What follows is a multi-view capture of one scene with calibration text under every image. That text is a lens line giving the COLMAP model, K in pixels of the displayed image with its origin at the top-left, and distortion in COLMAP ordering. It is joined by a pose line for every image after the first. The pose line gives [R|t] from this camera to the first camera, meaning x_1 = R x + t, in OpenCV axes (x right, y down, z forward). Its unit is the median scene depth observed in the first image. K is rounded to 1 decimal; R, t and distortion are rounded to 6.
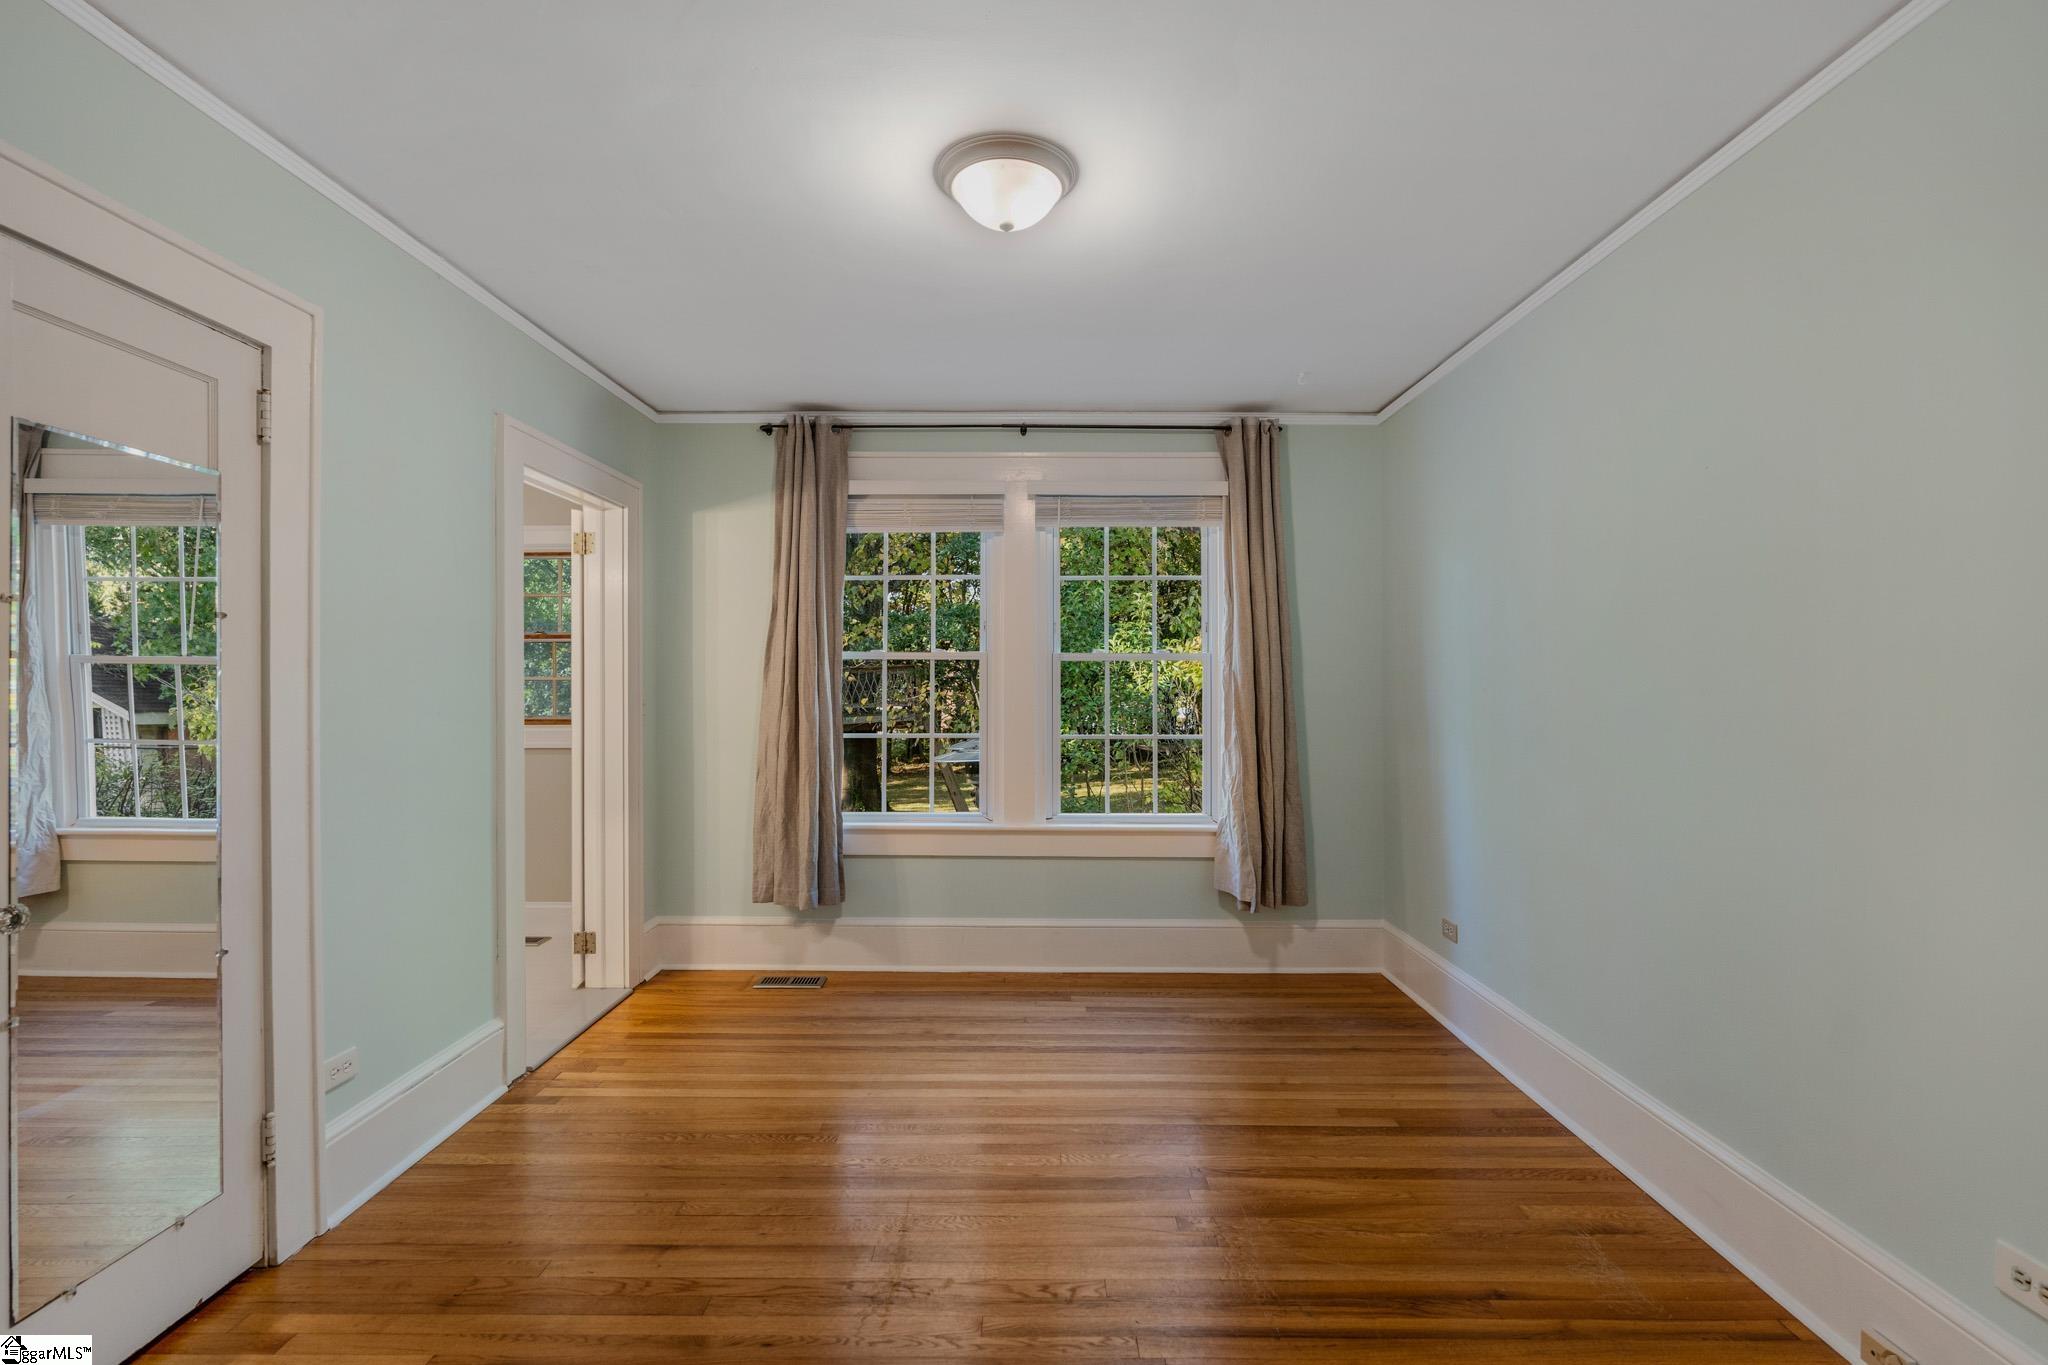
lens RADIAL K [[918.7, 0, 1035.6], [0, 918.7, 683.2], [0, 0, 1]] dist [-0.002809, 0.001150]
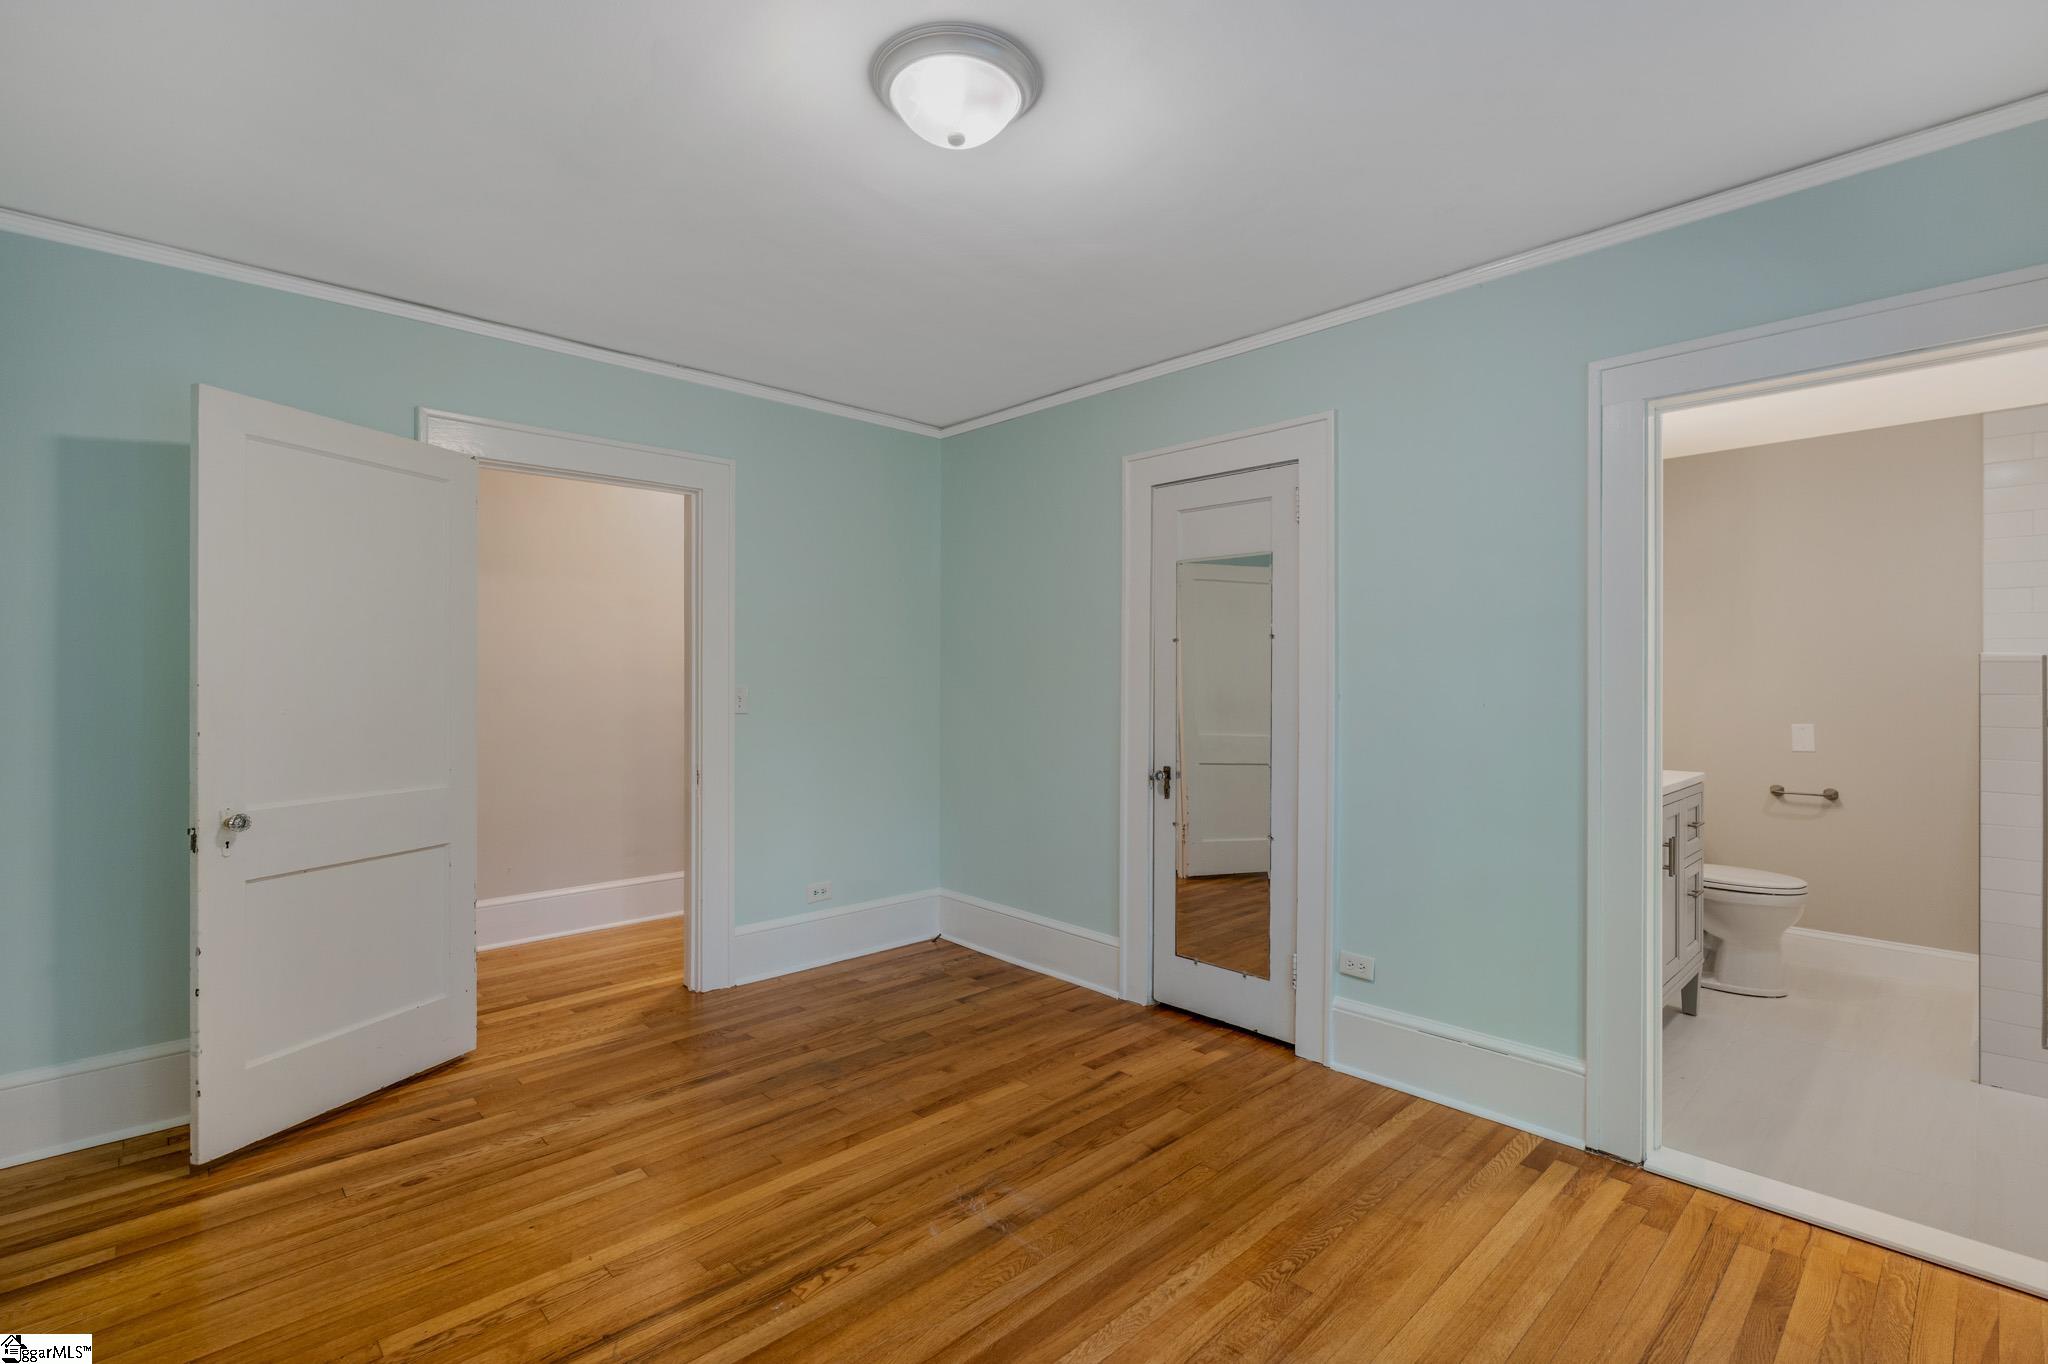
lens RADIAL K [[918.7, 0, 1028.8], [0, 918.7, 678.5], [0, 0, 1]] dist [-0.002809, 0.001150]
pose [[-0.710359, 0.006037, -0.703814, 0.552256], [-0.000022, 0.999963, 0.008599, -0.001891], [0.703840, 0.006124, -0.710332, 1.761386]]
